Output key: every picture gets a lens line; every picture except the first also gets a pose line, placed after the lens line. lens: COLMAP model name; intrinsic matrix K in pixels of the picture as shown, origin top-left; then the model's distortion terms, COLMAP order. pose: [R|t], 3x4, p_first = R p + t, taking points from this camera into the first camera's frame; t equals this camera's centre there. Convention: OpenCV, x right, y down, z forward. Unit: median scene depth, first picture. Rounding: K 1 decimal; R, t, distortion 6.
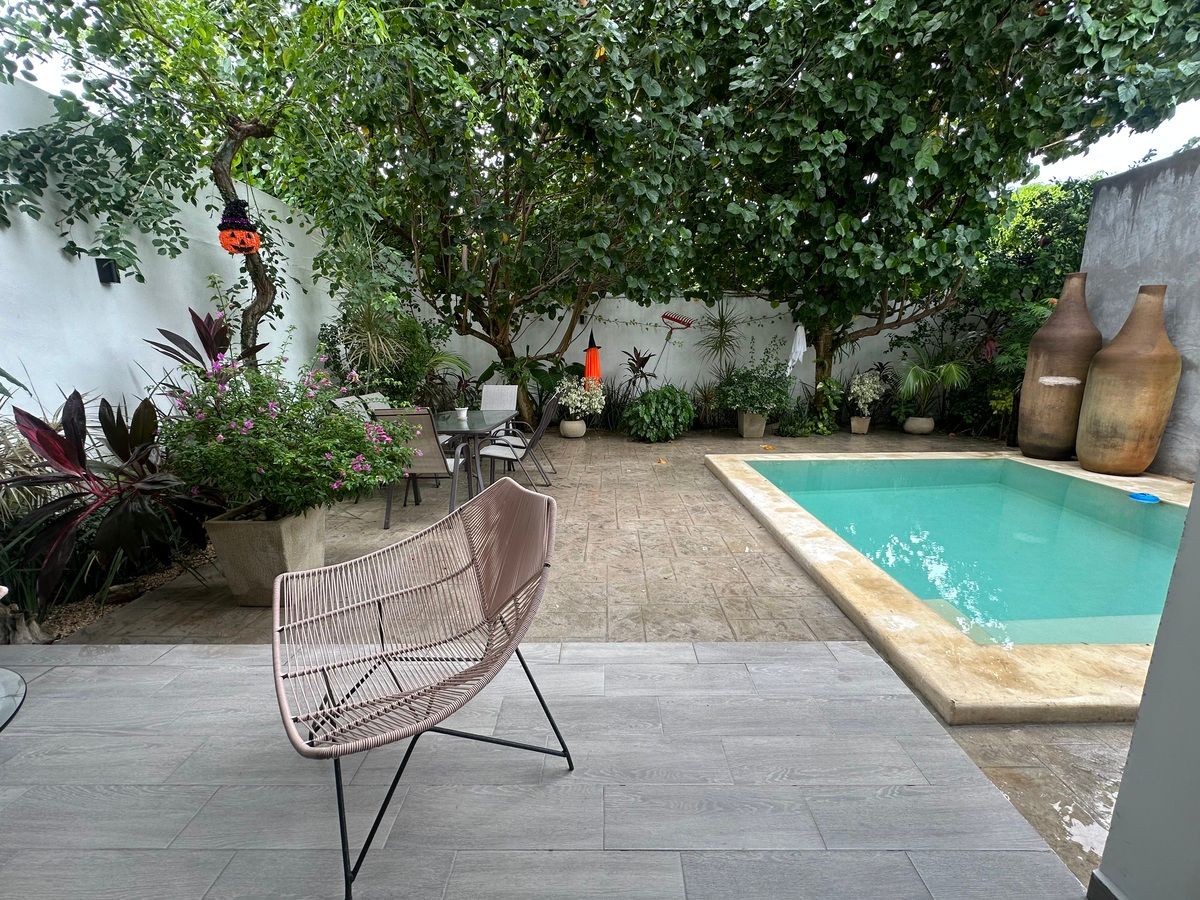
lens RADIAL K [[481.1, 0, 601.1], [0, 481.1, 450.6], [0, 0, 1]] dist [0.001353, 0.000229]
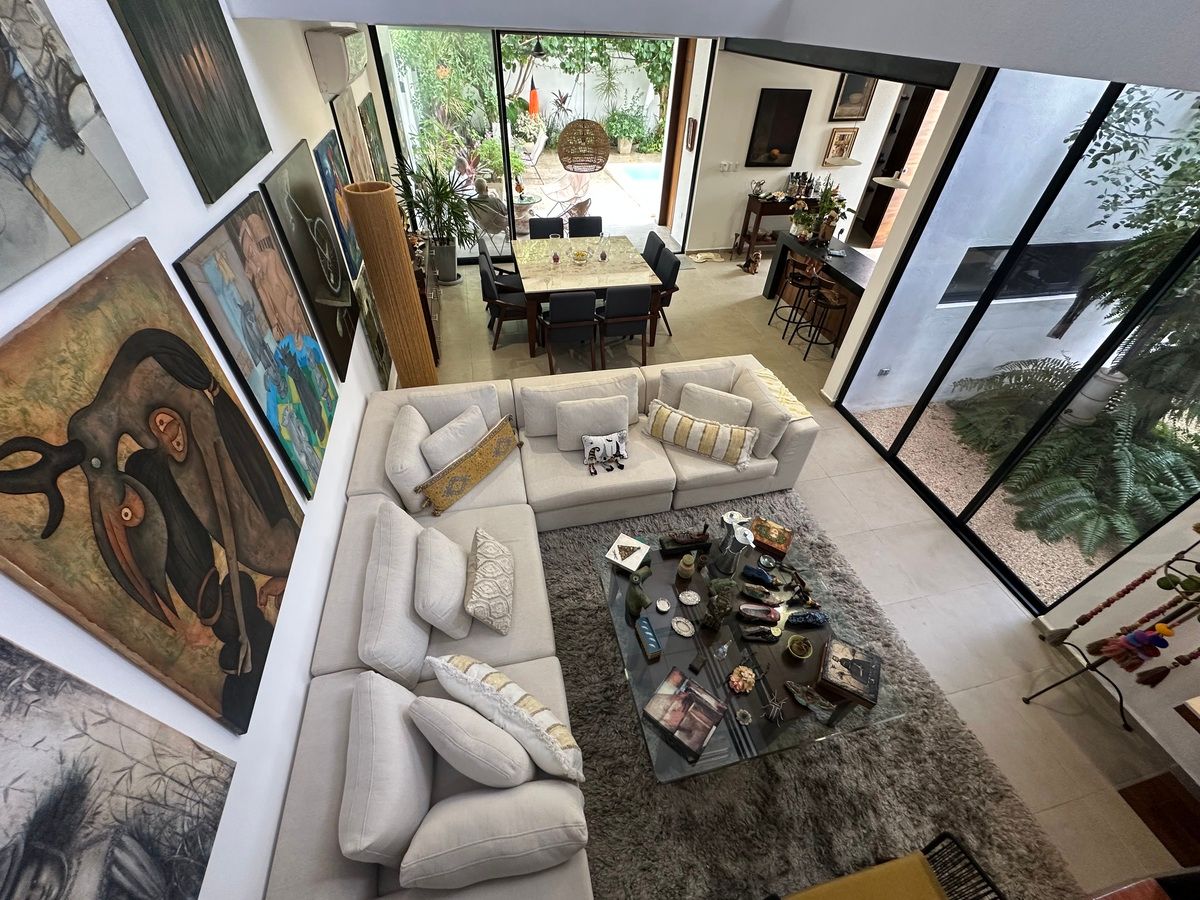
lens RADIAL K [[481.1, 0, 600.1], [0, 481.1, 447.1], [0, 0, 1]] dist [0.001353, 0.000229]
pose [[0.969233, -0.126638, 0.211068, -0.314776], [-0.001378, 0.854693, 0.519132, -0.023435], [-0.246140, -0.503451, 0.828222, -1.090011]]
